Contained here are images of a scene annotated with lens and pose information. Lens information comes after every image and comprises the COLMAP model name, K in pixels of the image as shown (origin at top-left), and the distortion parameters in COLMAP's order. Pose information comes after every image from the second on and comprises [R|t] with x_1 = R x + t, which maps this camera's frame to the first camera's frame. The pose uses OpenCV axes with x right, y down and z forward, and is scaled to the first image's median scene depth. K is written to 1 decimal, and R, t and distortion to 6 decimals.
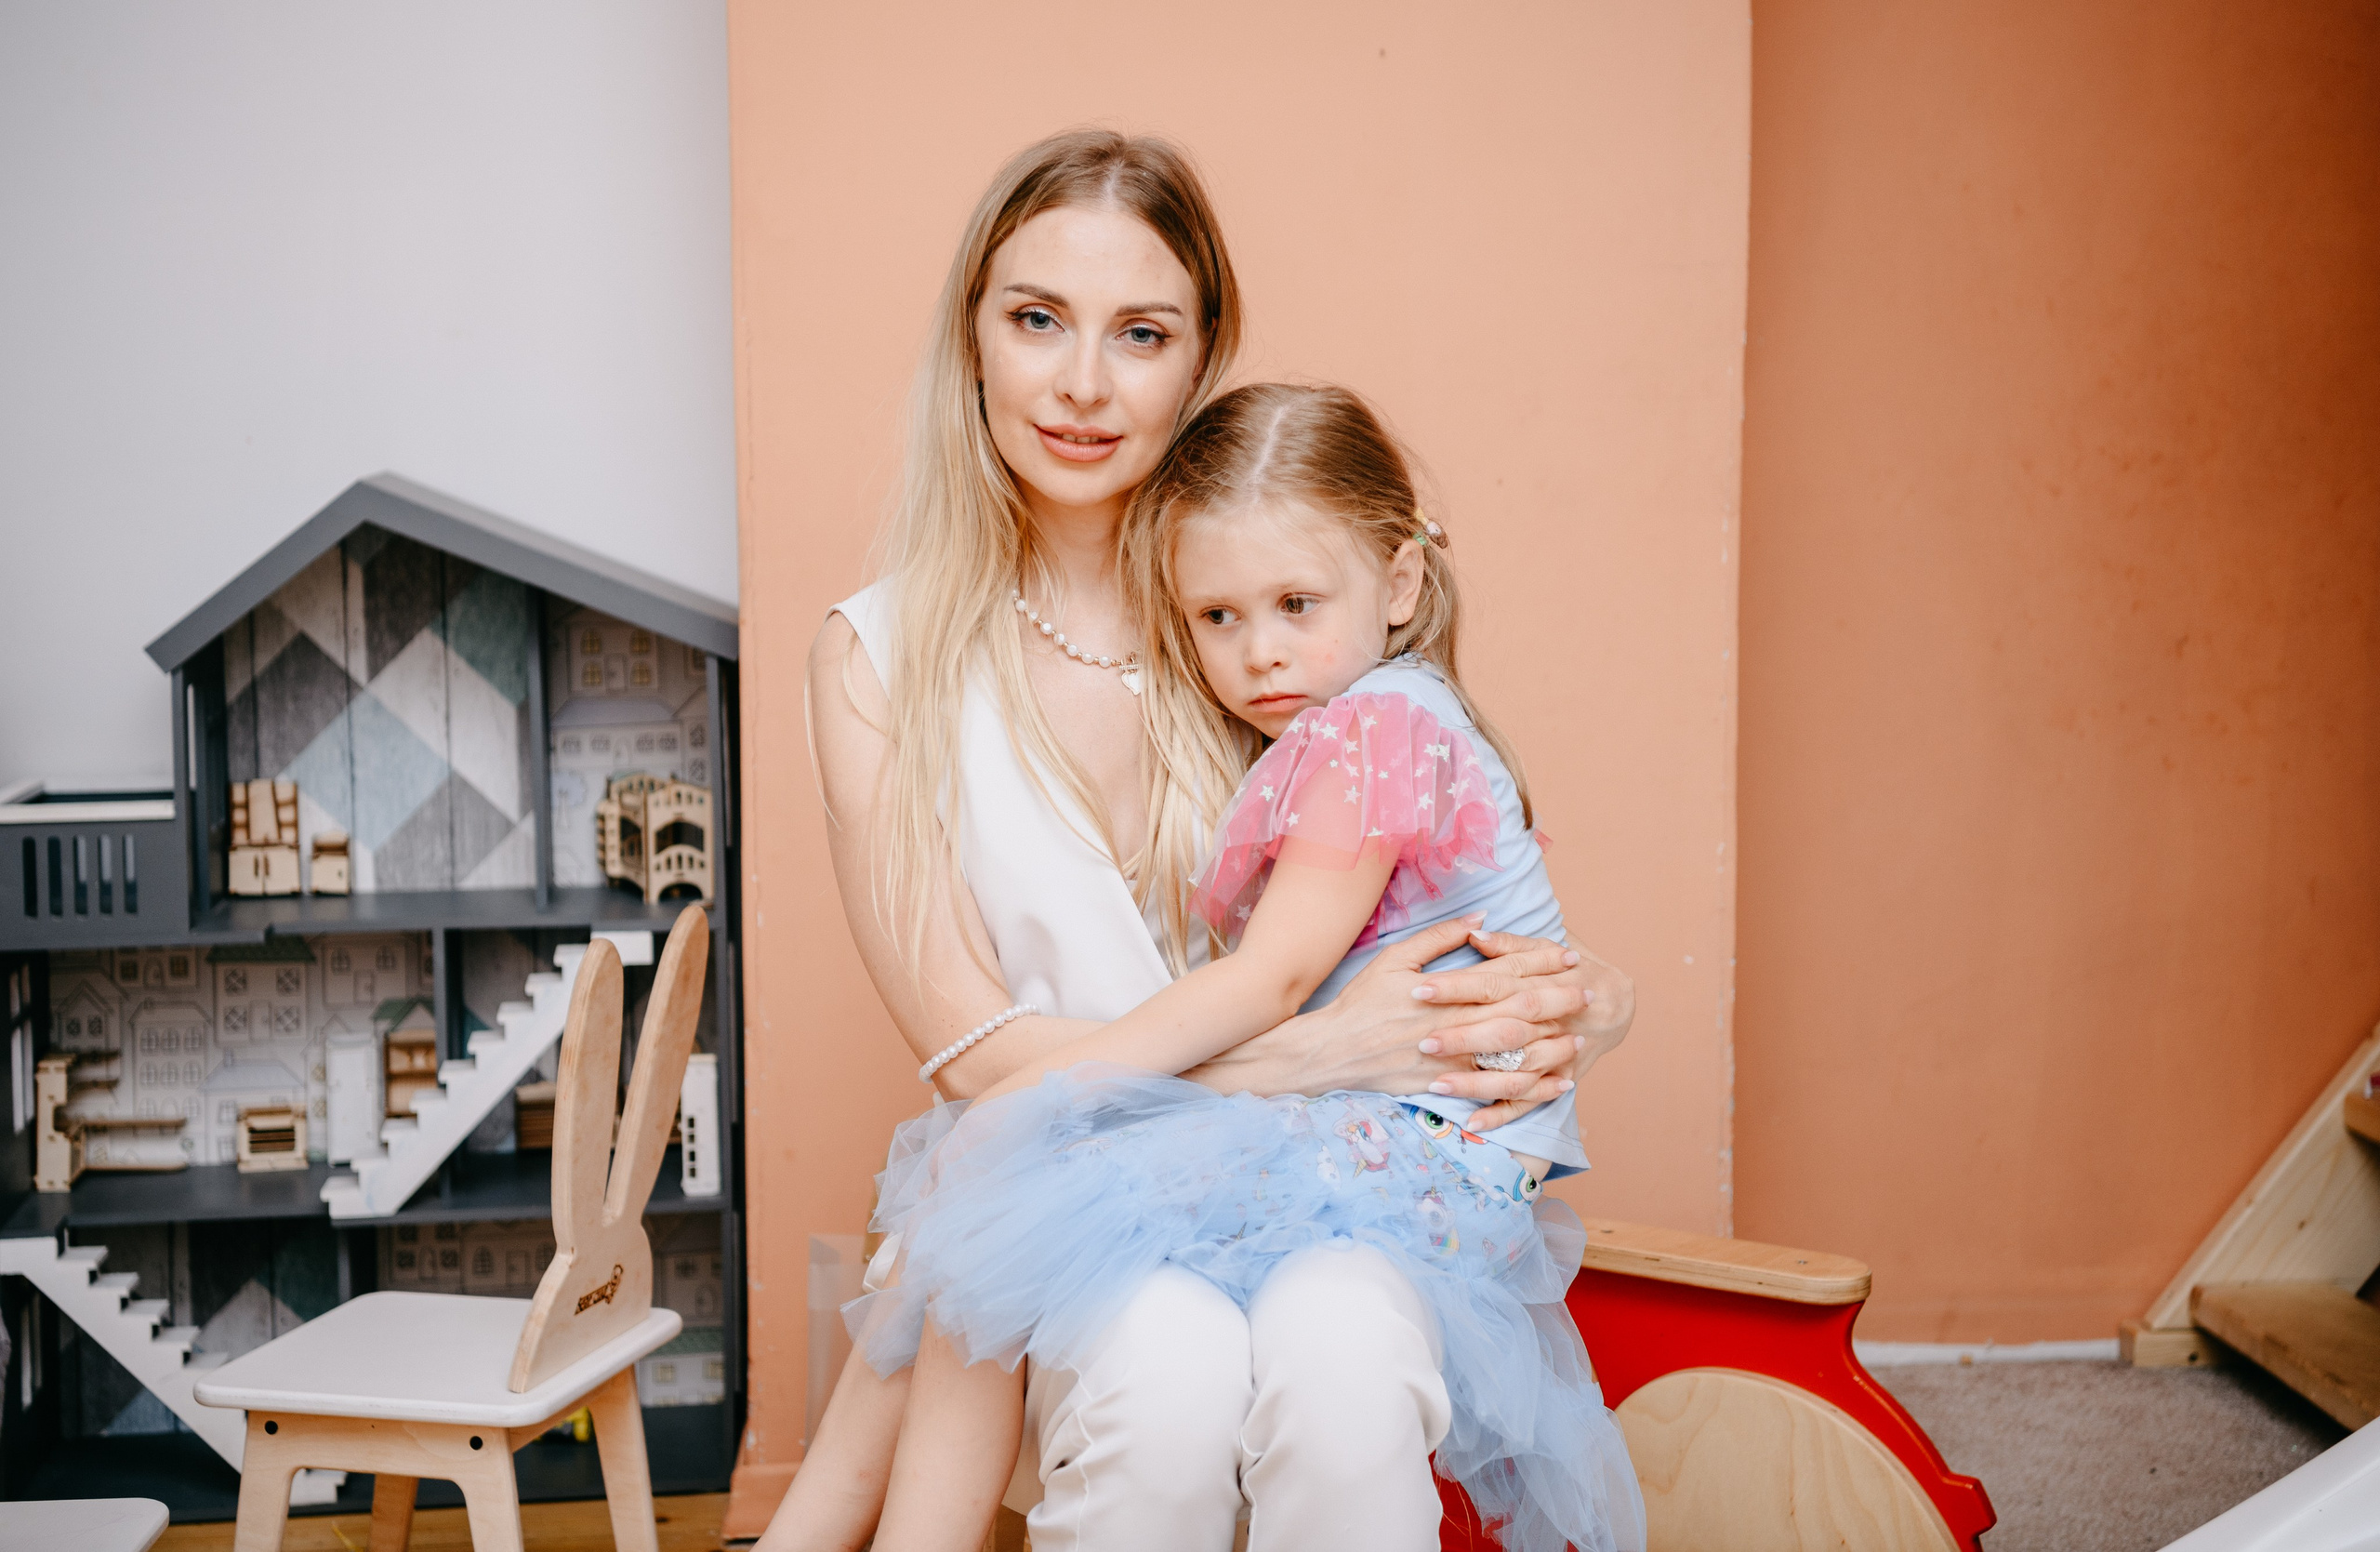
lens RADIAL K [[3670.6, 0, 1177.7], [0, 3670.6, 789.7], [0, 0, 1]] dist [0.202400, 0.000000]
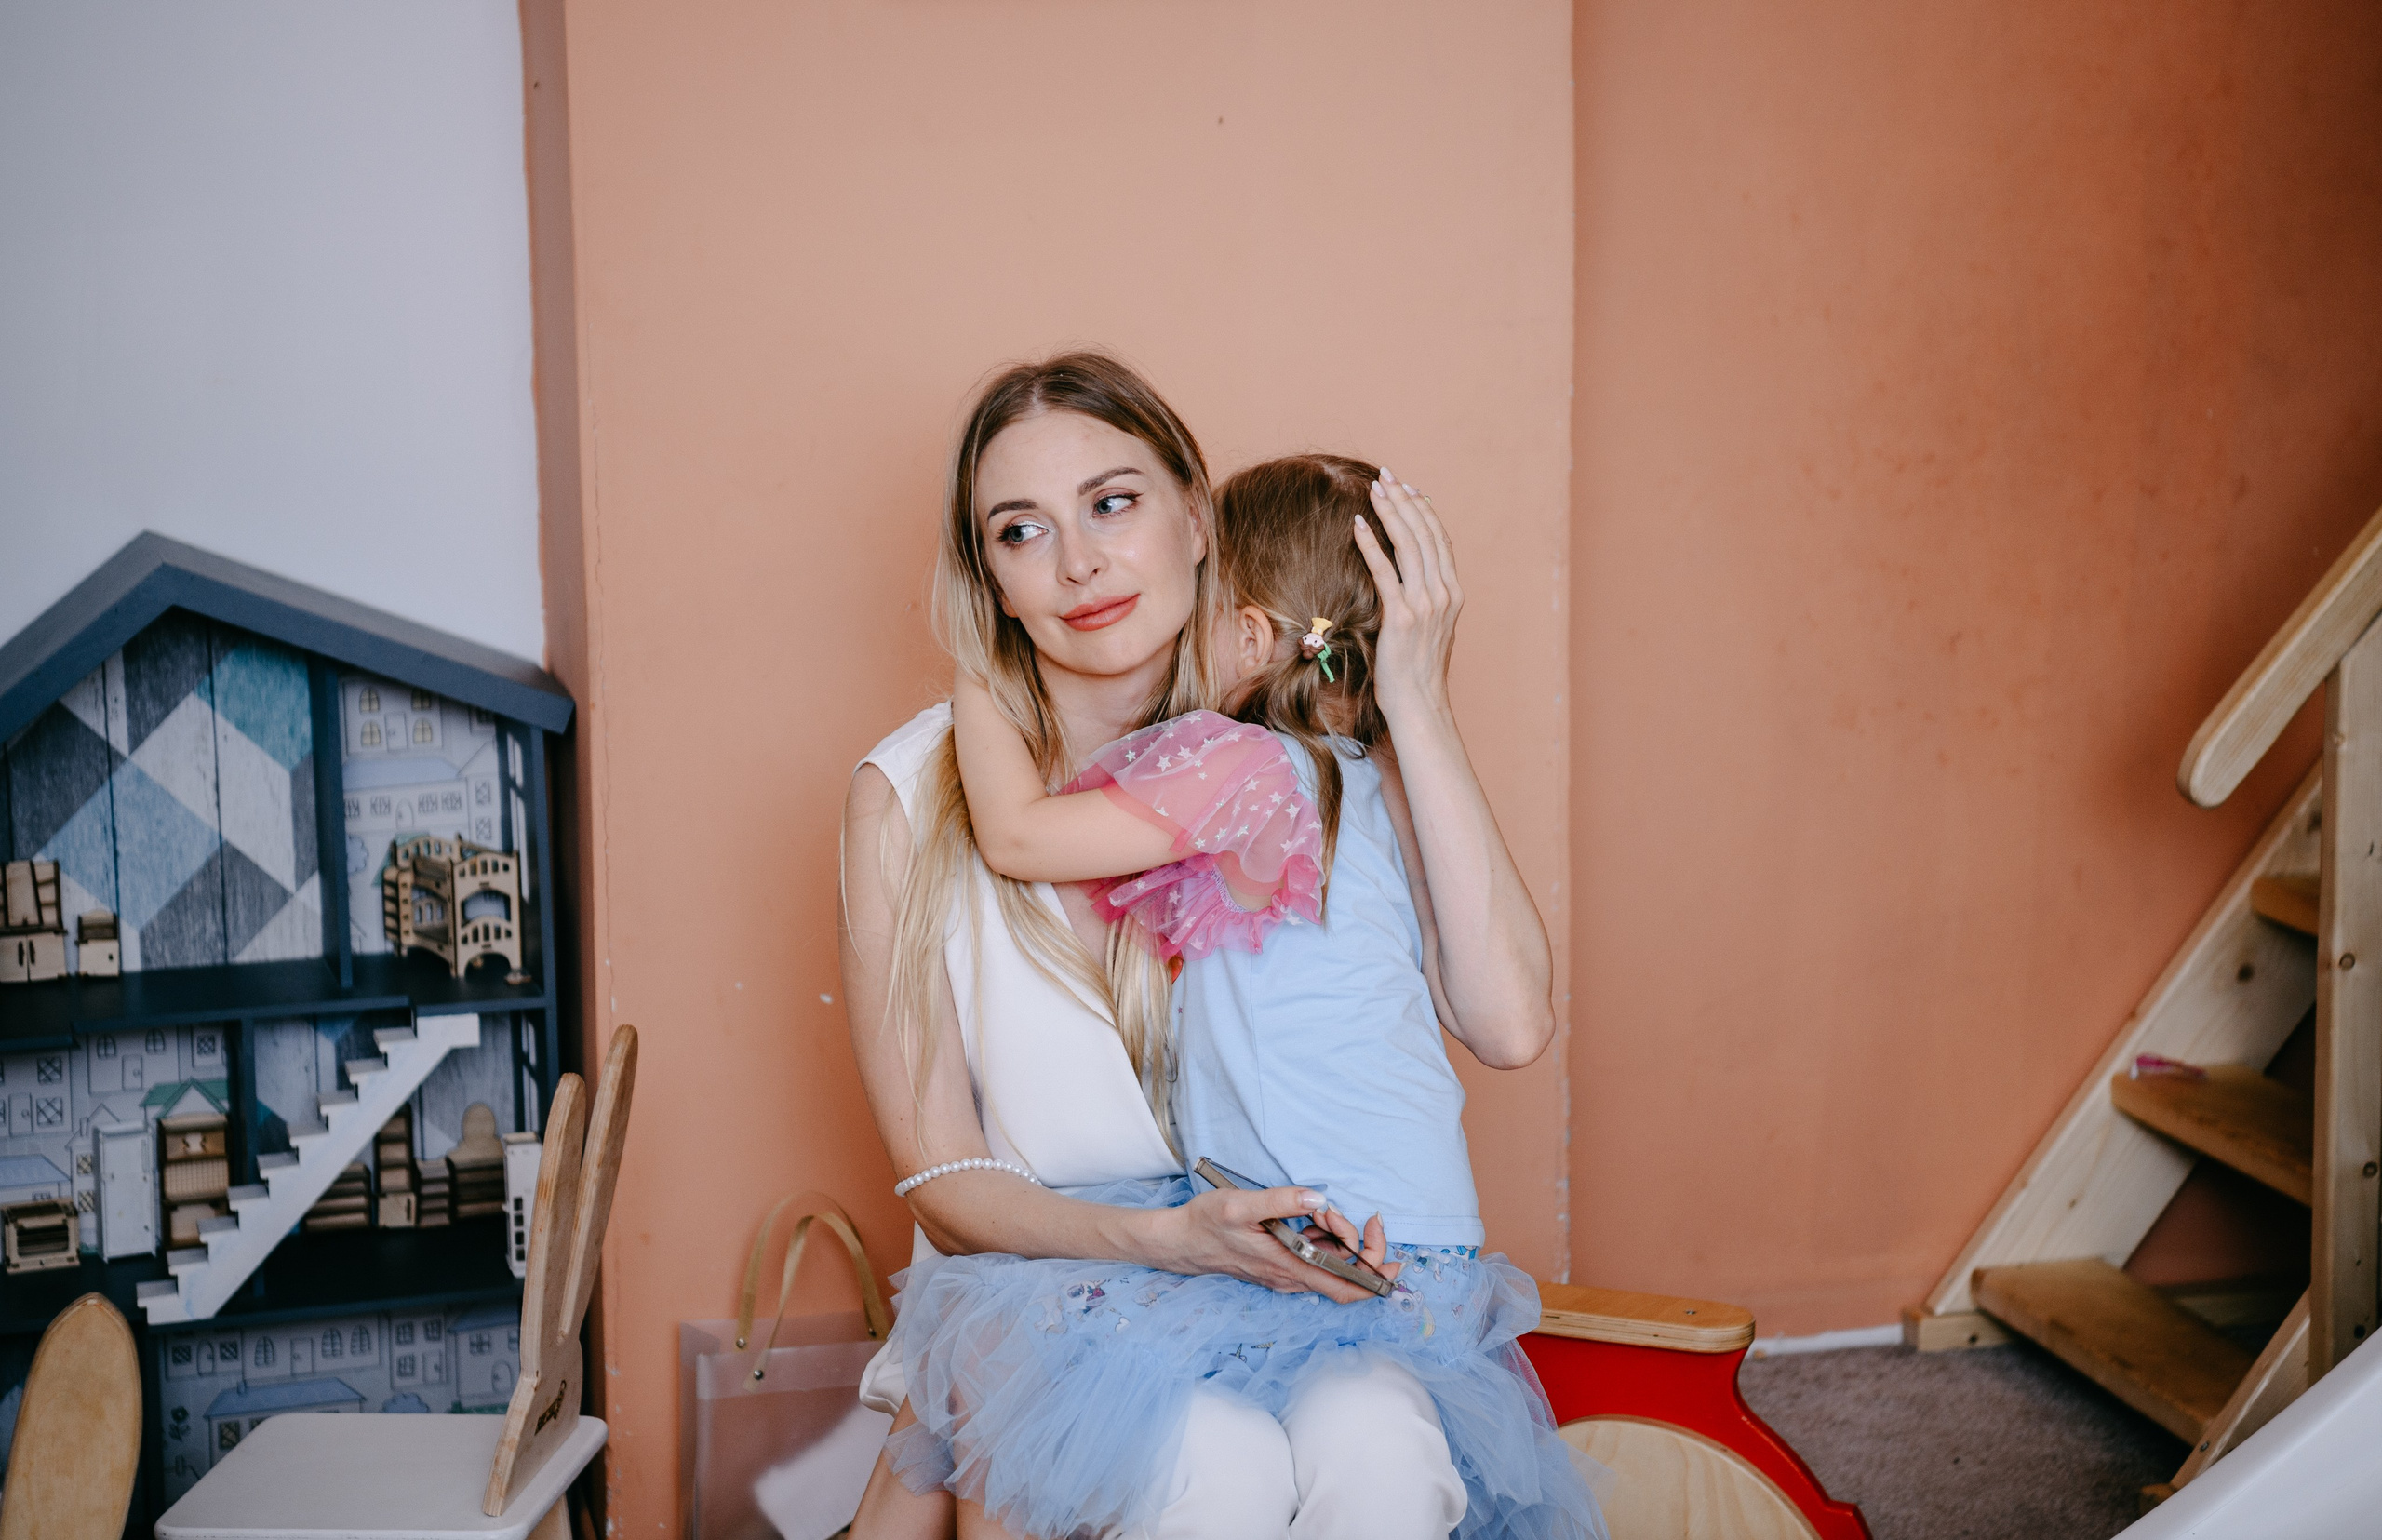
lens RADIAL K [[4818.2, 0, 1200.2], [0, 4818.2, 762.5], [0, 0, 1]] dist [0.313641, 0.000000]
pose [[0.985379, -0.036345, 0.166454, -0.157340], [0.026555, 0.997805, 0.060666, -0.094628], [-0.168294, -0.055359, 0.984181, -0.270879]]
